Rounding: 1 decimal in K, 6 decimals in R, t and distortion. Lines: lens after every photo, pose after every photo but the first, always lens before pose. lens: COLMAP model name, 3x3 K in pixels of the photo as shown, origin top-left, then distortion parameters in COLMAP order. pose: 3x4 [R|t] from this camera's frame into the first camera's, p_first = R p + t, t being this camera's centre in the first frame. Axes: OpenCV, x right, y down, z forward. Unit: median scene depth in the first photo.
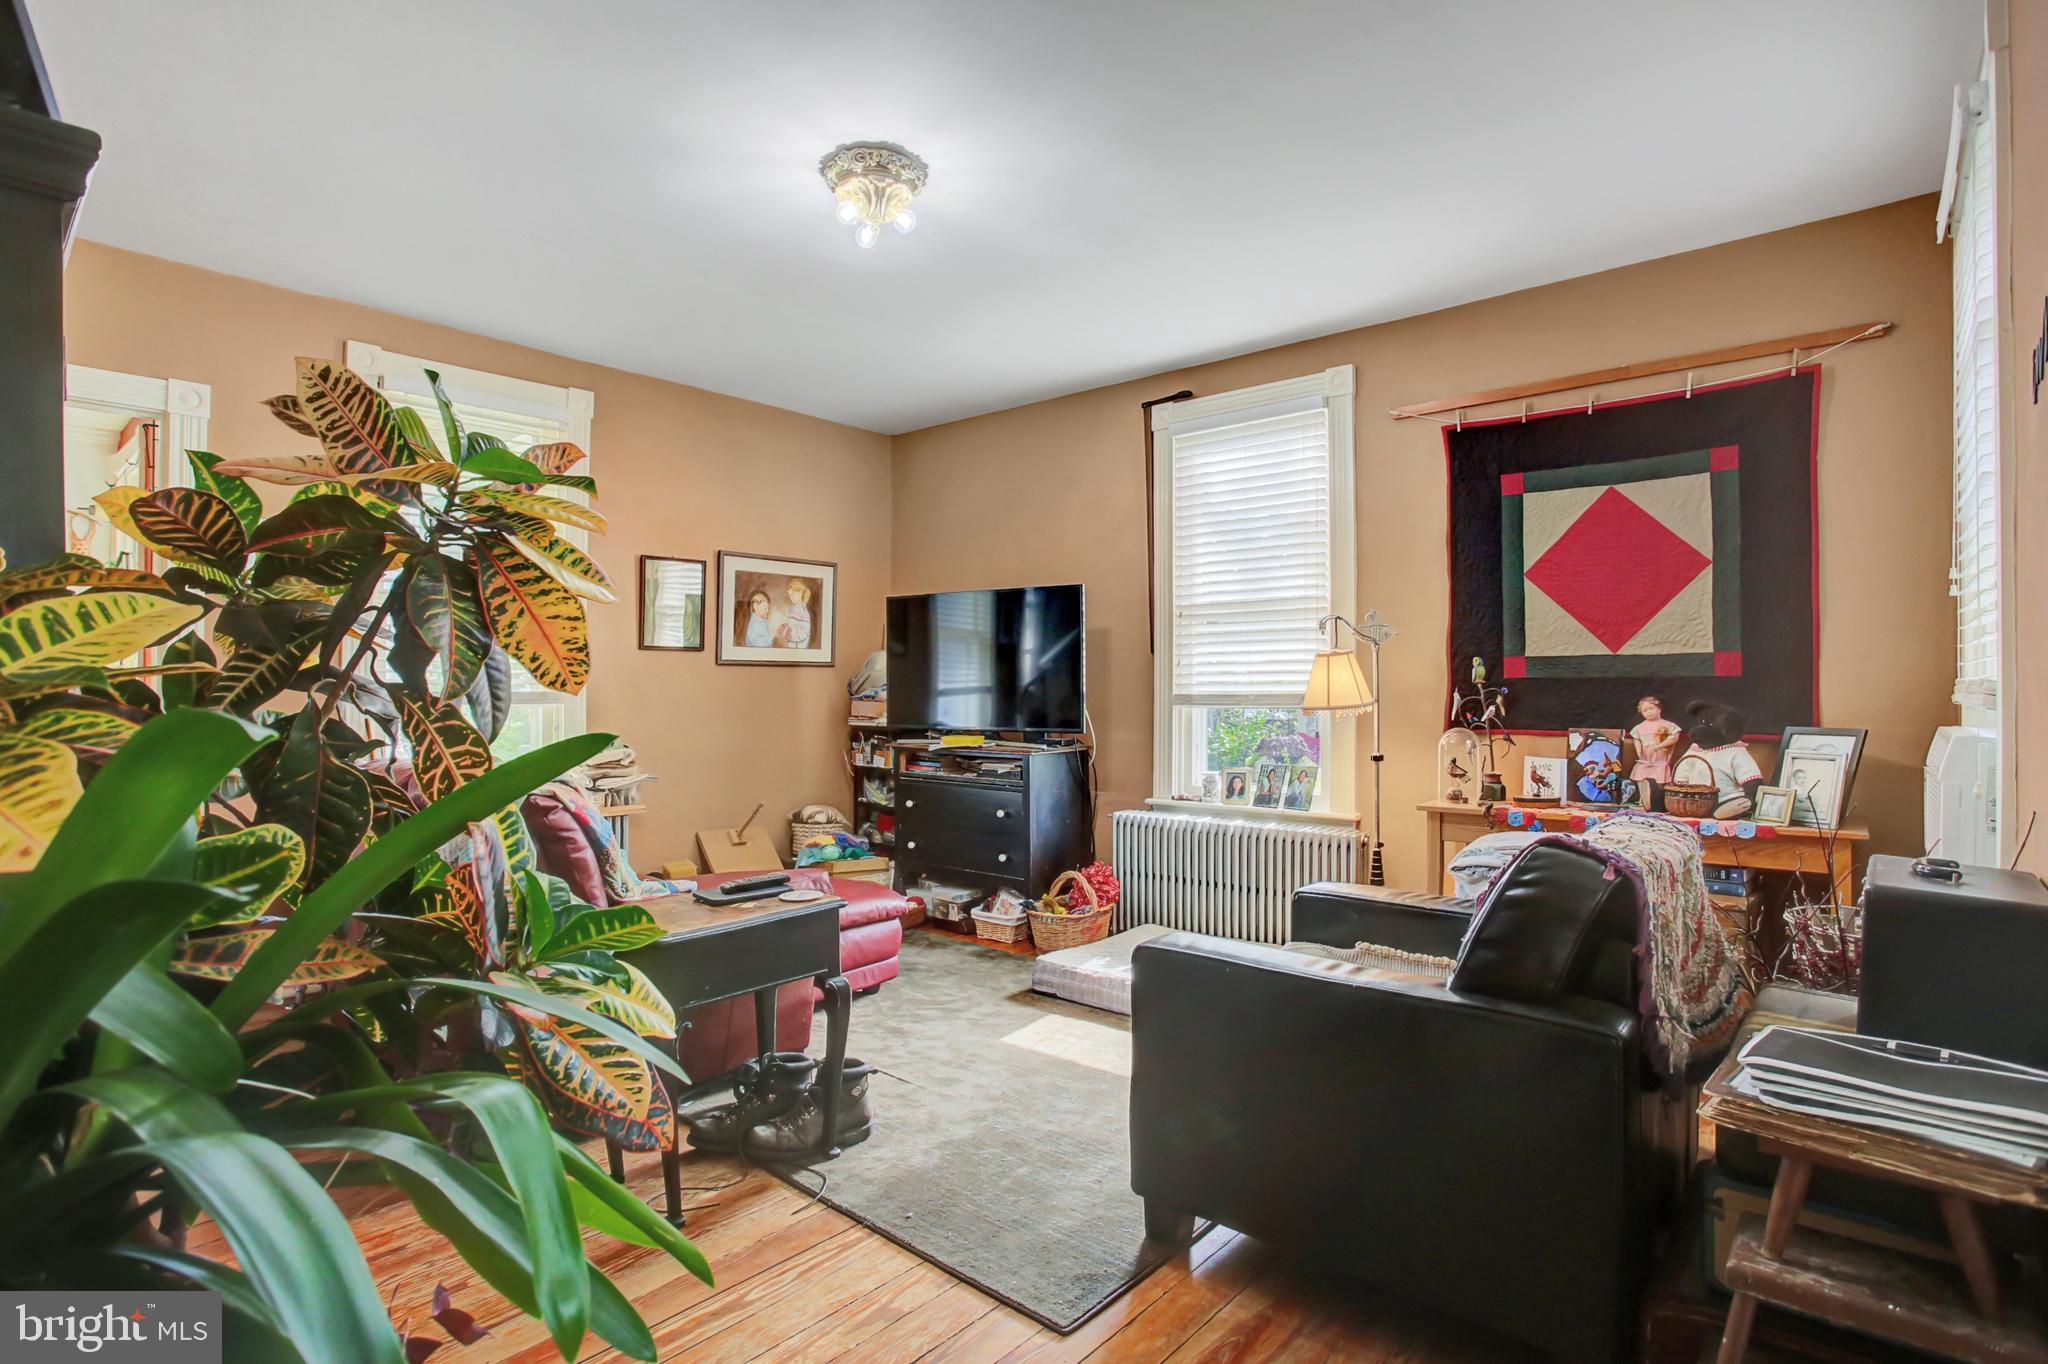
lens RADIAL K [[1010.3, 0, 1017.3], [0, 1010.3, 681.9], [0, 0, 1]] dist [-0.062166, 0.038269]
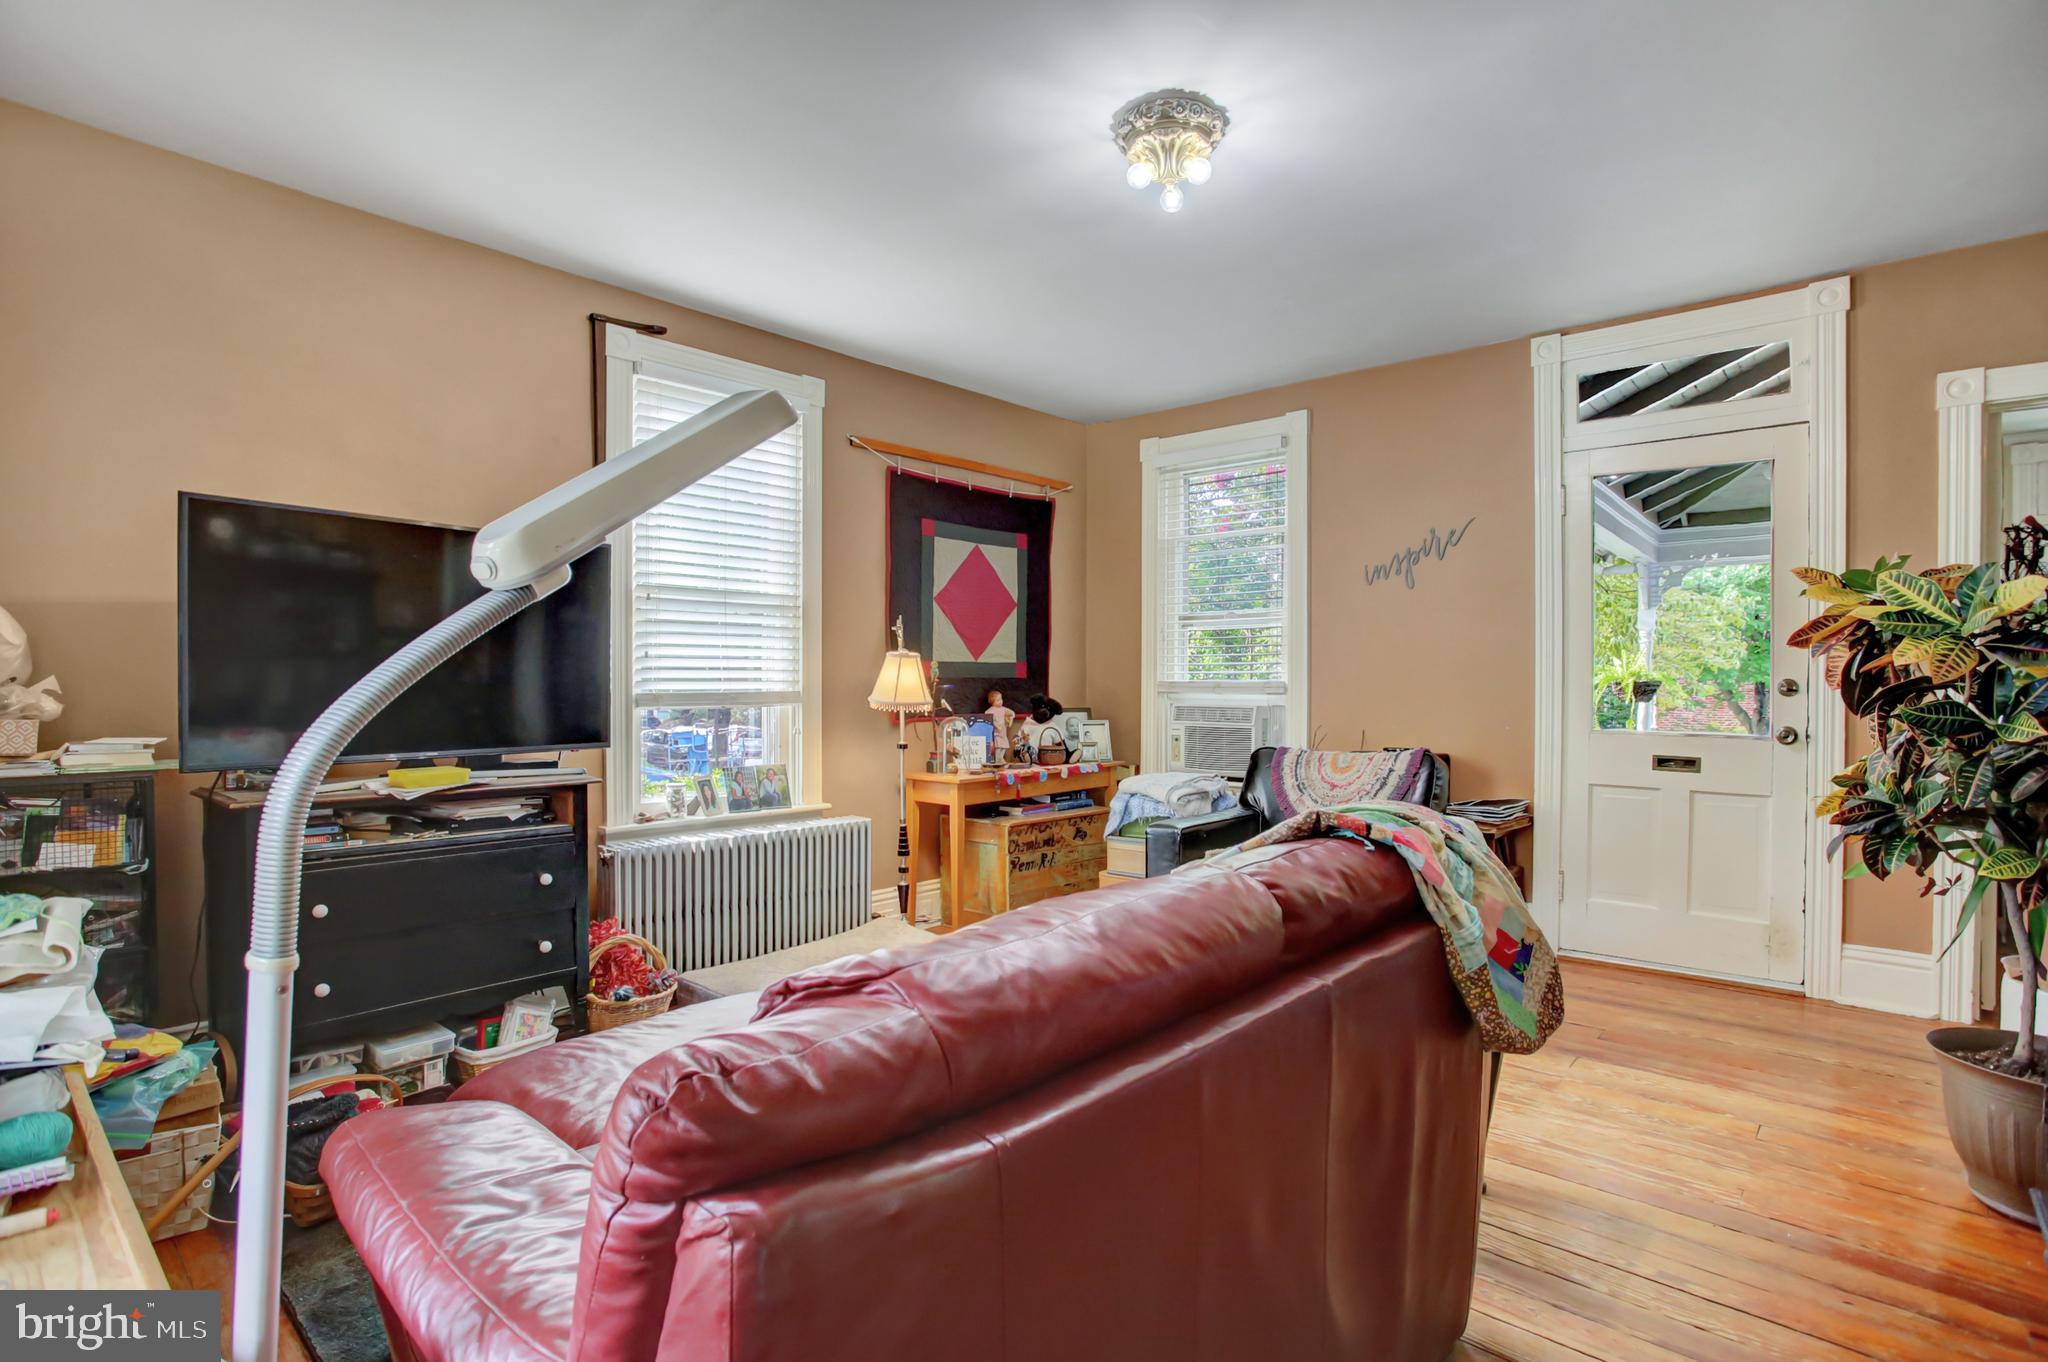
lens RADIAL K [[1010.3, 0, 1017.3], [0, 1010.3, 680.9], [0, 0, 1]] dist [-0.062166, 0.038269]
pose [[0.030981, 0.002205, 0.999518, -0.812685], [-0.009276, 0.999955, -0.001918, 0.001921], [-0.999477, -0.009213, 0.031000, 0.850554]]
